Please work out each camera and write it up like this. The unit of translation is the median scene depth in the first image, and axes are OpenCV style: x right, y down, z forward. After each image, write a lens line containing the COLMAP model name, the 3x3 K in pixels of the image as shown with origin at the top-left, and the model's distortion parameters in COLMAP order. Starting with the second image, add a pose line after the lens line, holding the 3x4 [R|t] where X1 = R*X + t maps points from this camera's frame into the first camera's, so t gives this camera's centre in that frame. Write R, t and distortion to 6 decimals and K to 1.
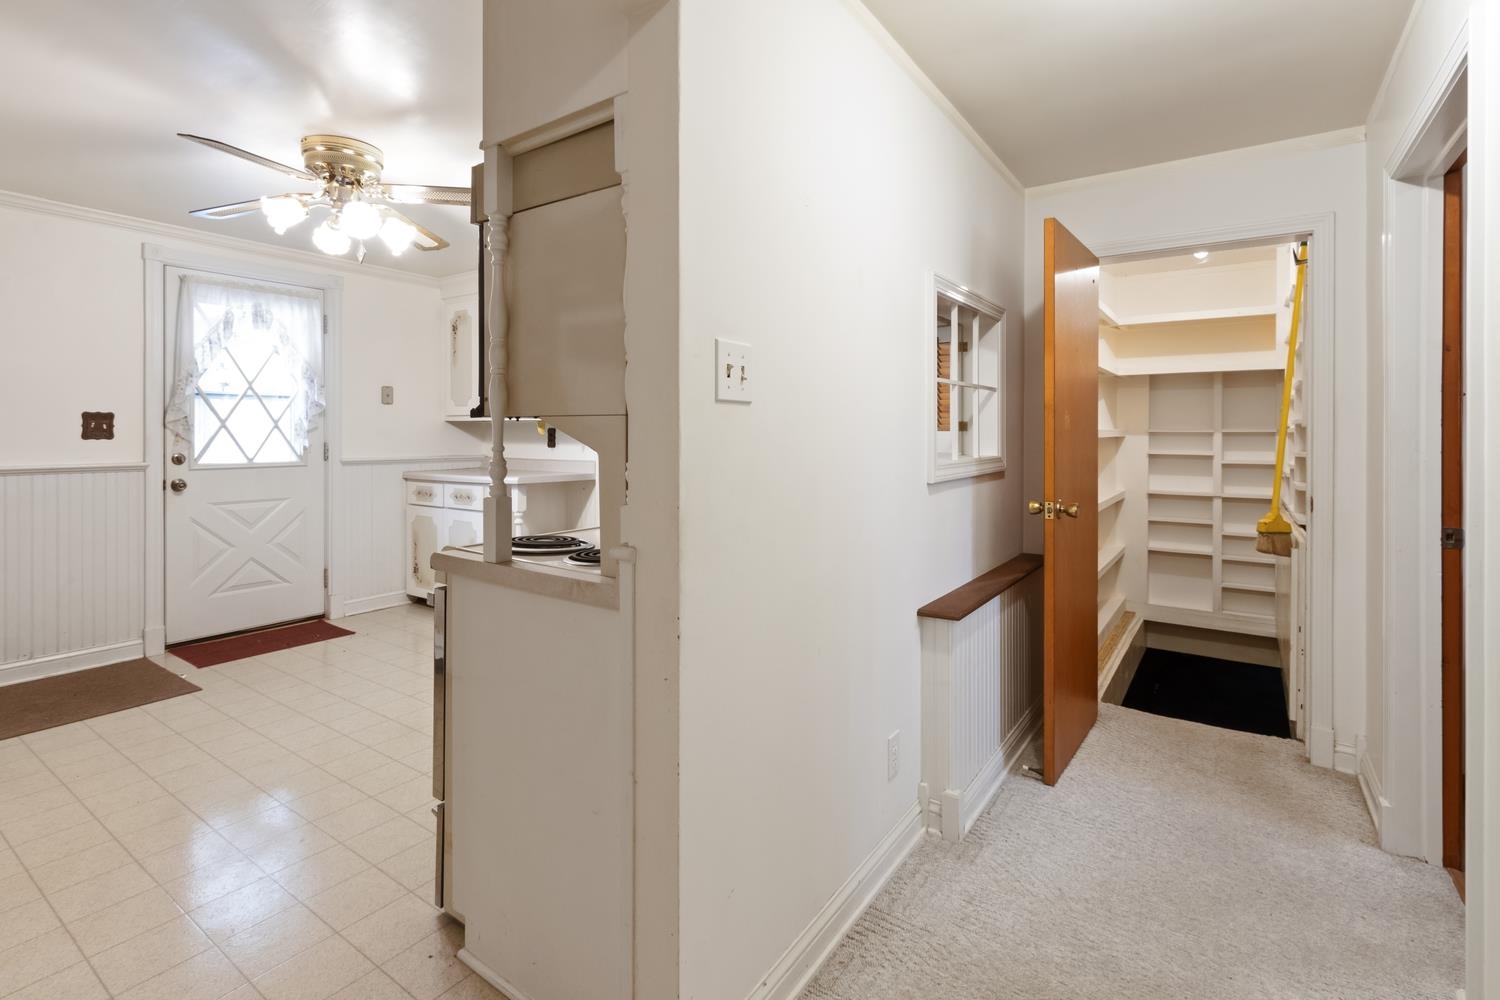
lens RADIAL K [[704.8, 0, 755.4], [0, 704.8, 436.3], [0, 0, 1]] dist [0.000551, -0.002131]
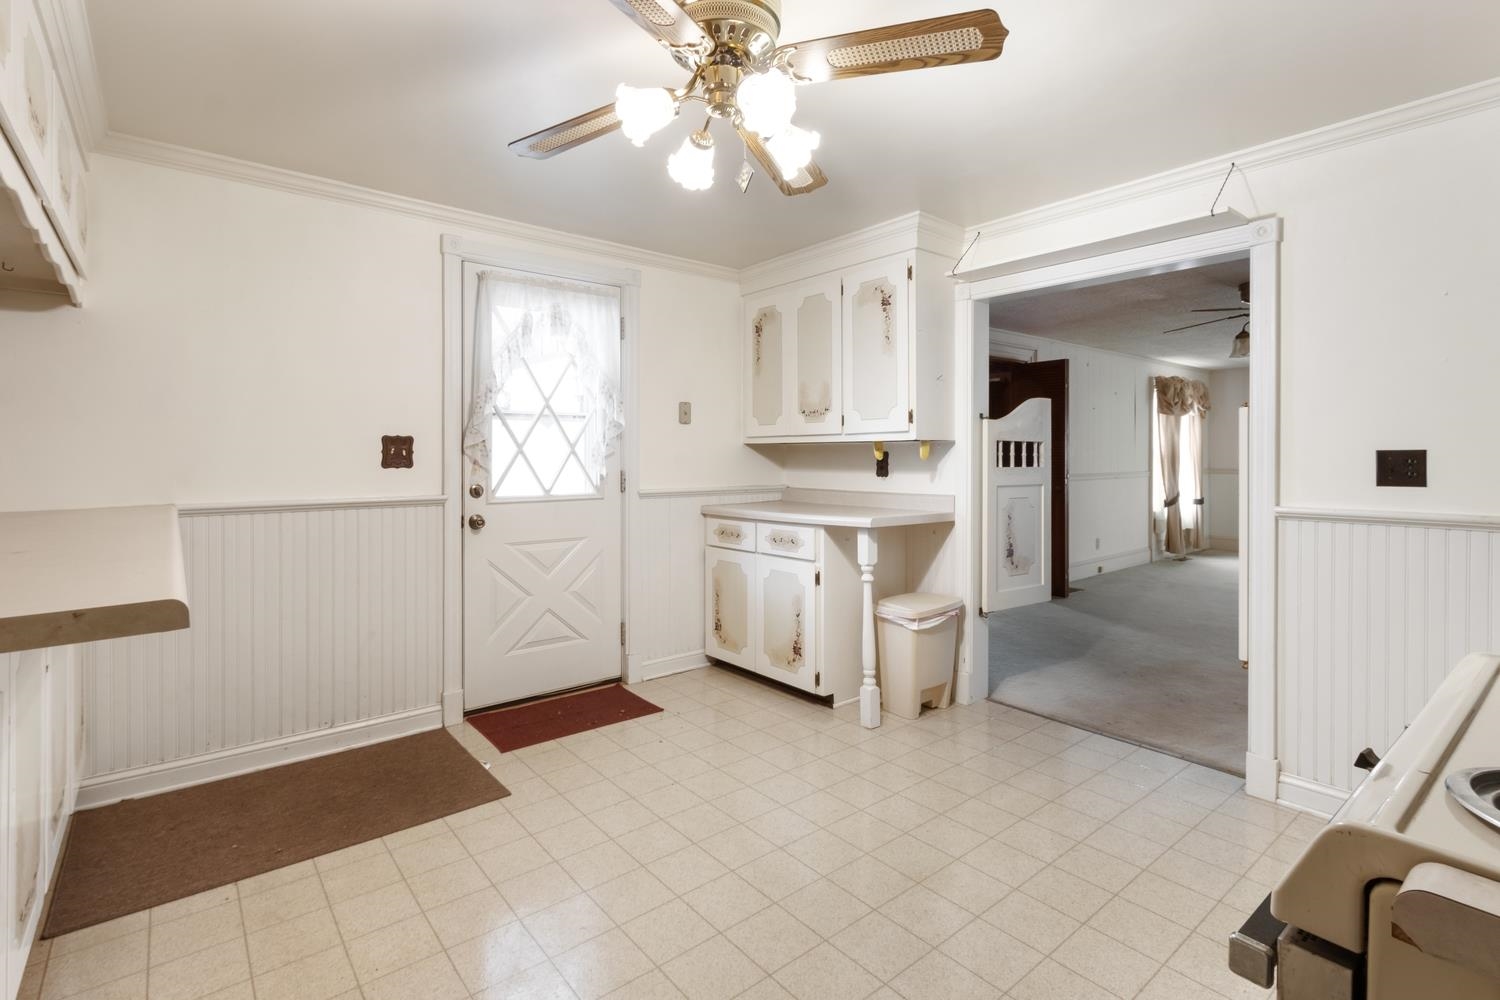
lens RADIAL K [[704.8, 0, 757.2], [0, 704.8, 455.7], [0, 0, 1]] dist [0.000551, -0.002131]
pose [[0.962968, -0.005342, -0.269562, -0.255239], [0.003403, 0.999965, -0.007660, -0.002019], [0.269593, 0.006459, 0.962953, 0.265333]]
